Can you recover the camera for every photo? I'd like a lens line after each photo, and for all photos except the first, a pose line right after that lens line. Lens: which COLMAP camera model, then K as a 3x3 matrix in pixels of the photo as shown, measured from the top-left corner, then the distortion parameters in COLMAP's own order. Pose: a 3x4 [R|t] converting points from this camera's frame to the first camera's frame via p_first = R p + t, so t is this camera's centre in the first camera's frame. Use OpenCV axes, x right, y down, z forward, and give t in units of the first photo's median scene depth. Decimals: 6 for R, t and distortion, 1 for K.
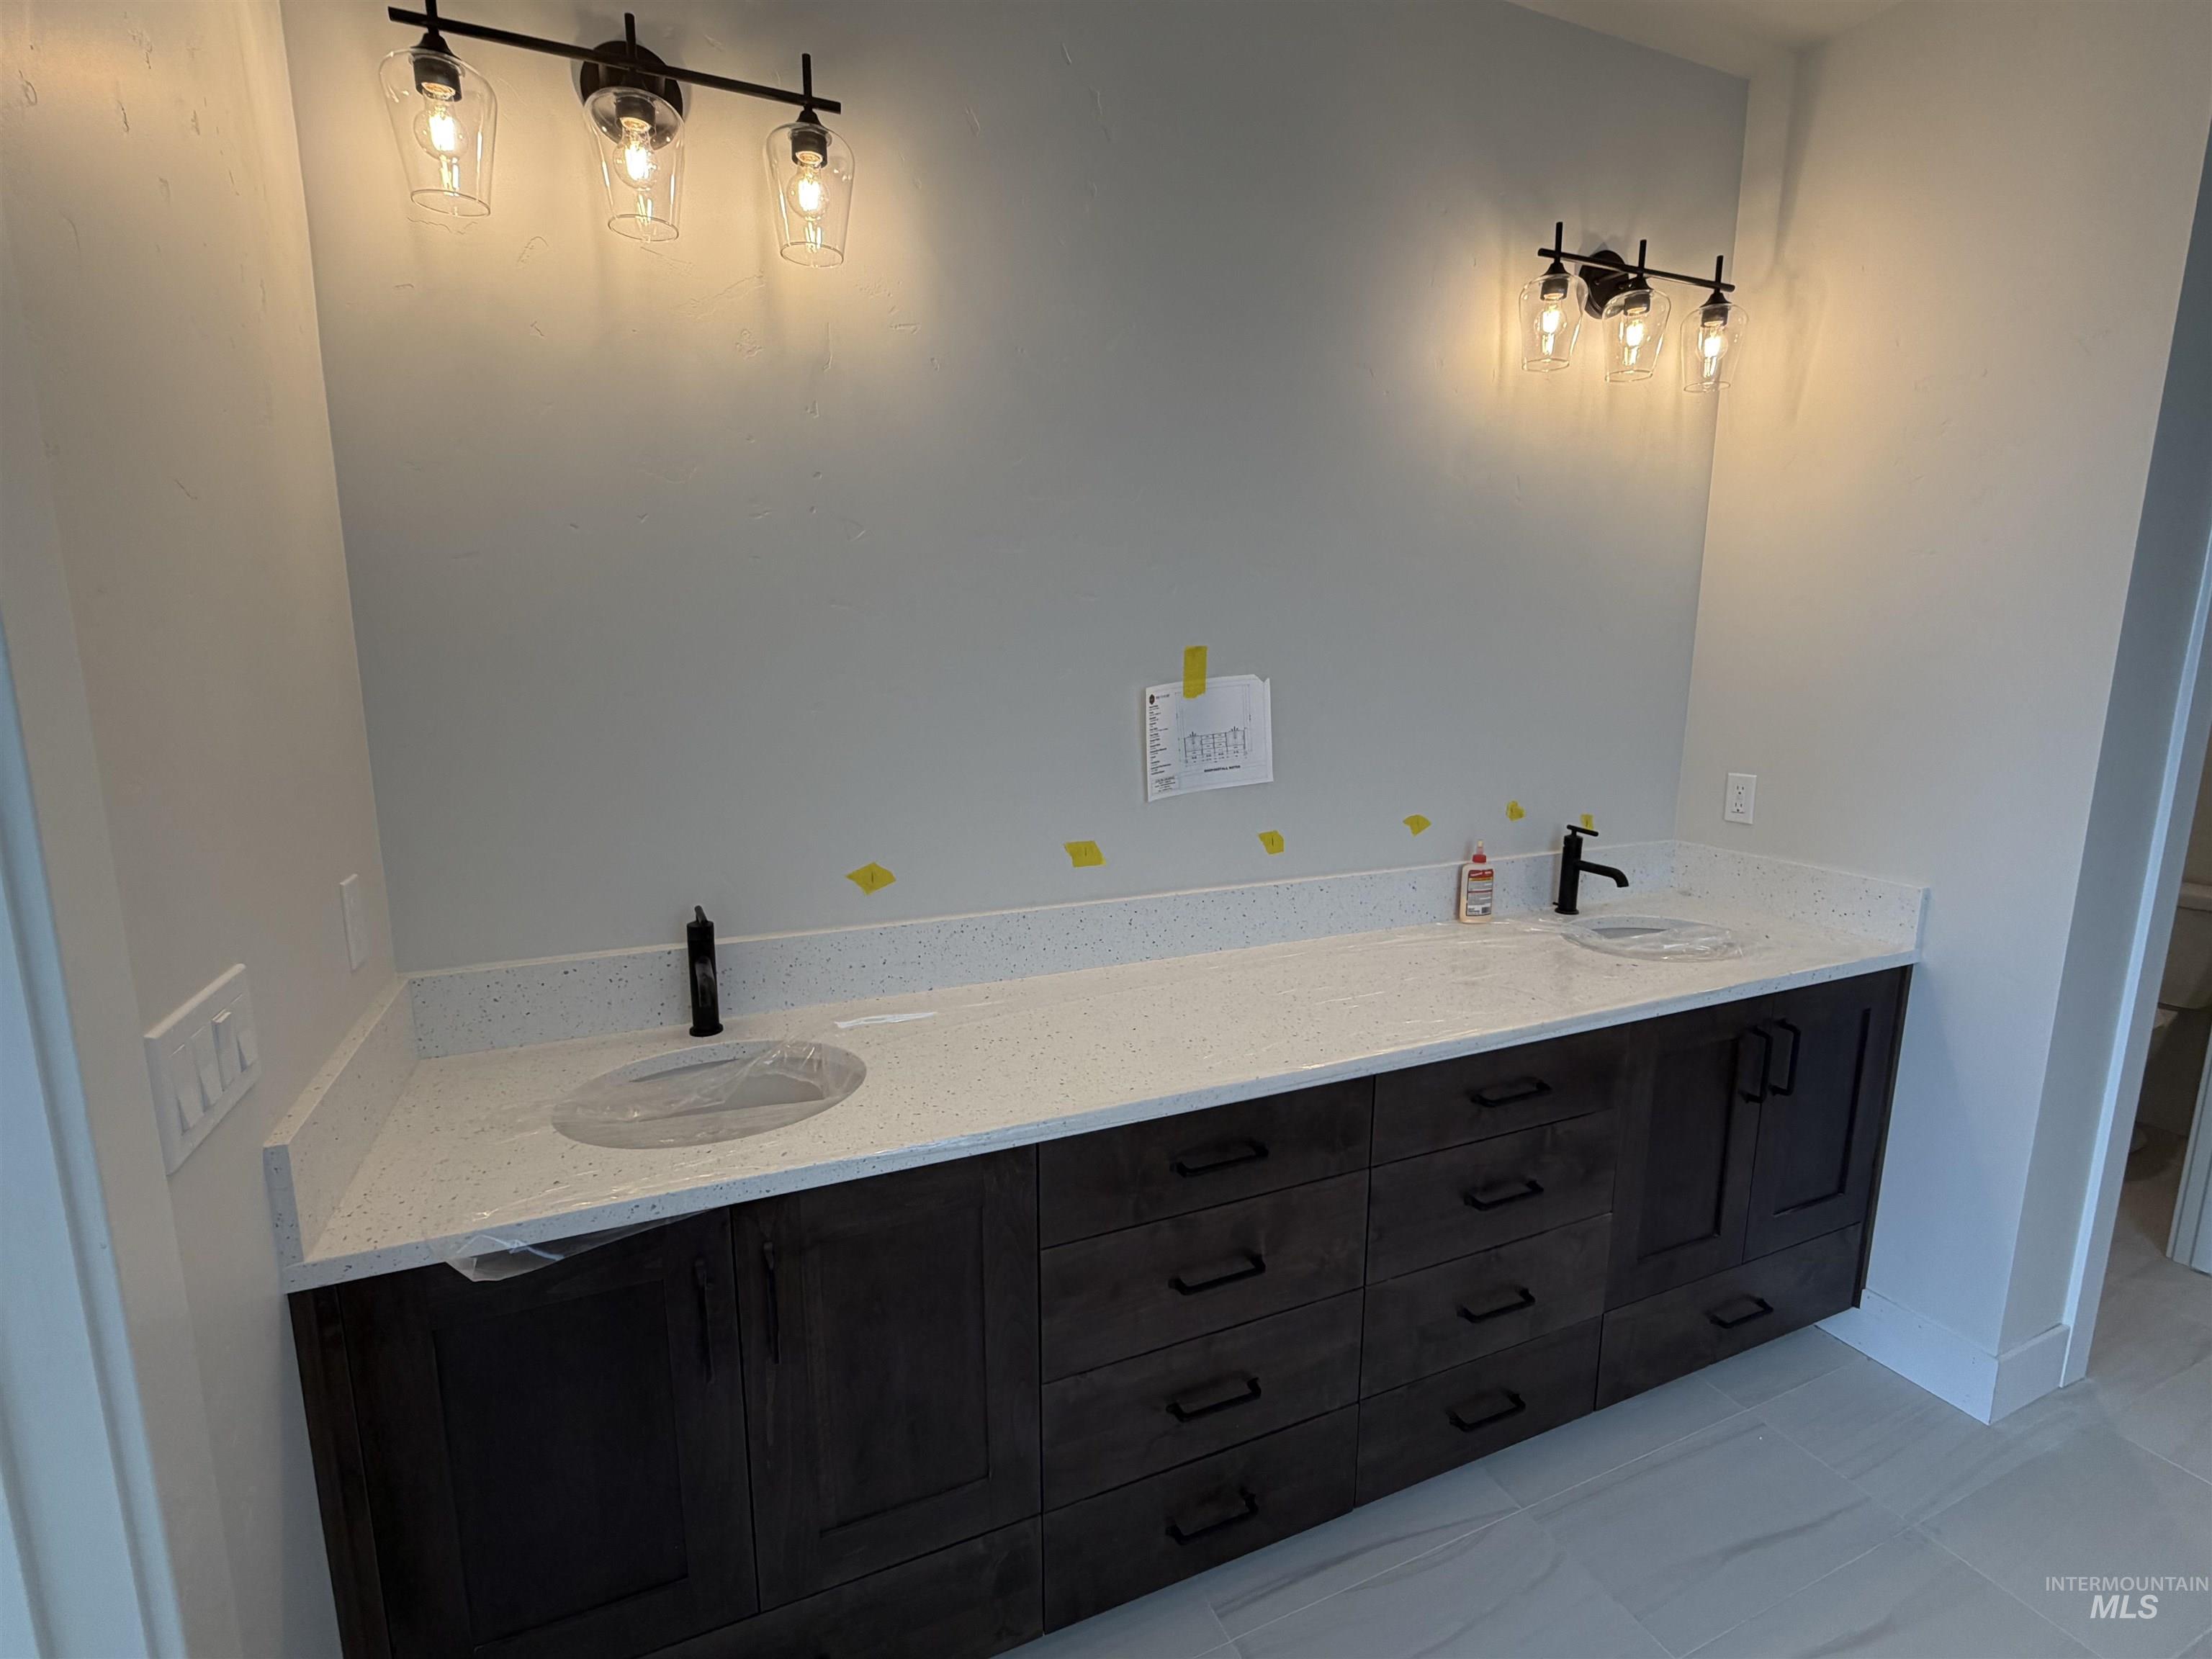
lens RADIAL K [[1042.3, 0, 1106.0], [0, 1042.3, 829.5], [0, 0, 1]] dist [-0.001091, 0.000966]
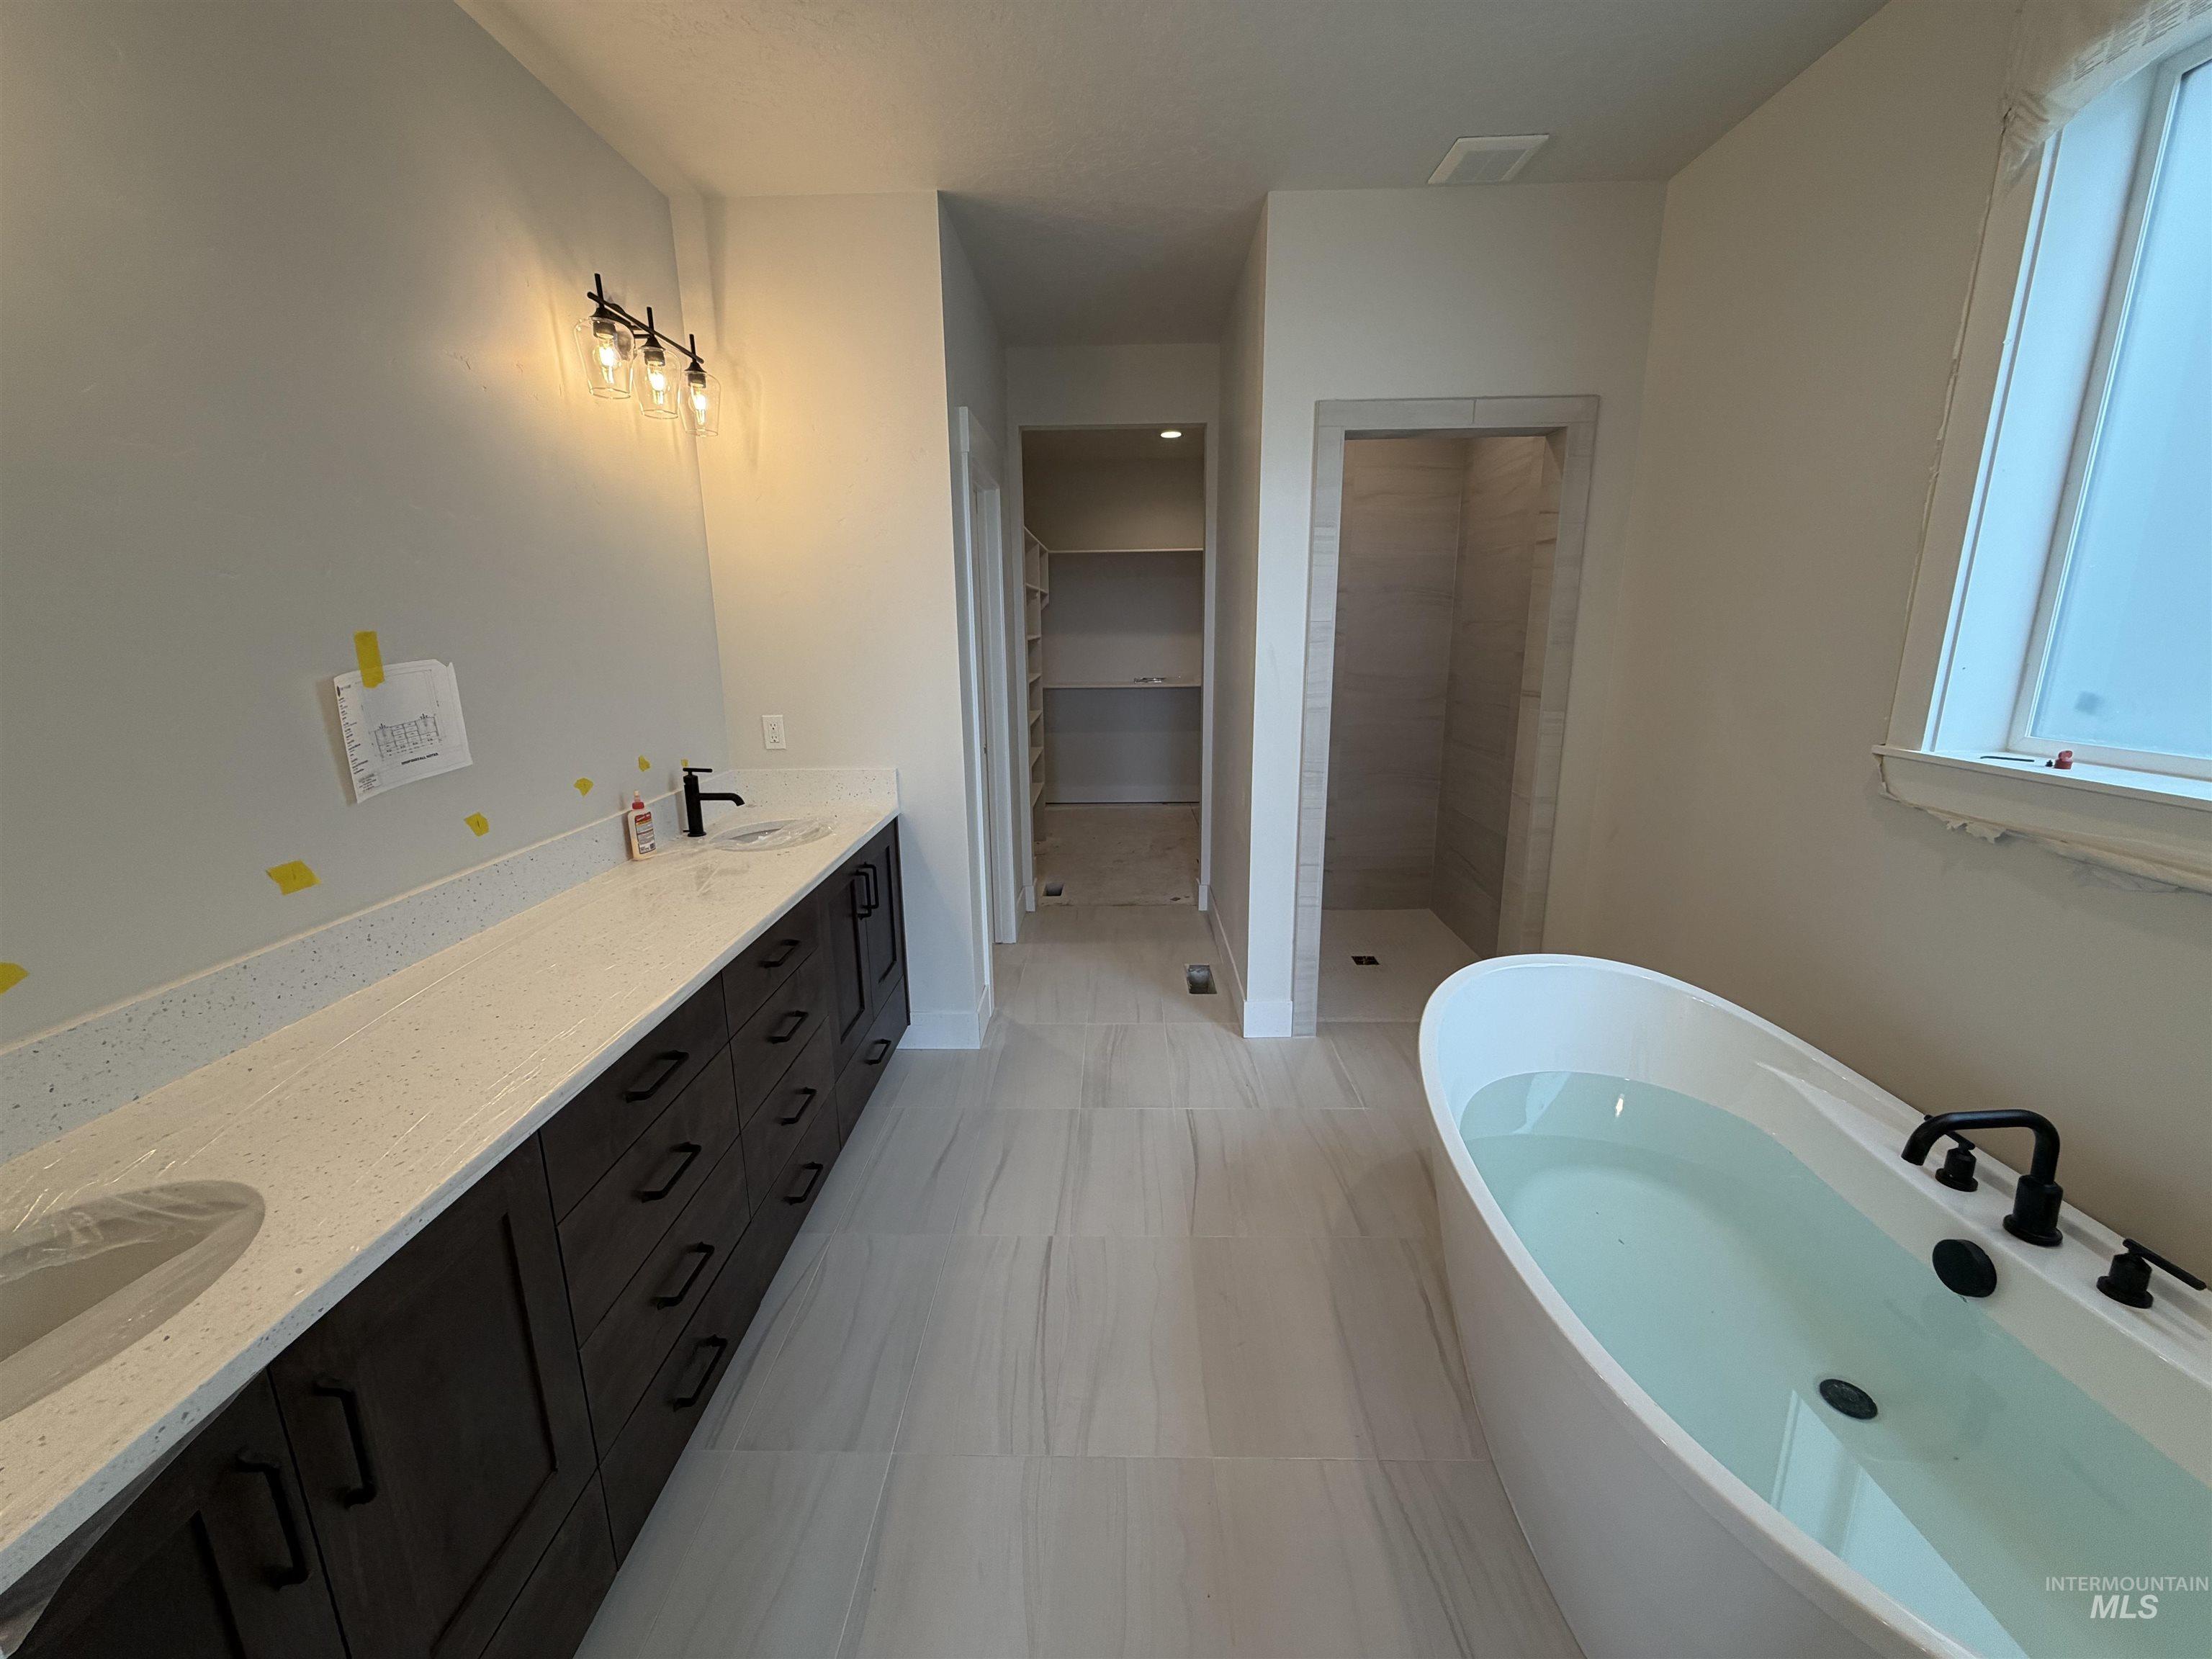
lens RADIAL K [[893.9, 0, 1117.5], [0, 893.9, 832.5], [0, 0, 1]] dist [-0.000396, -0.000106]
pose [[0.402114, -0.217615, 0.889353, -0.382764], [0.172642, 0.971941, 0.159764, -0.012282], [-0.899166, 0.089296, 0.428401, 0.066970]]
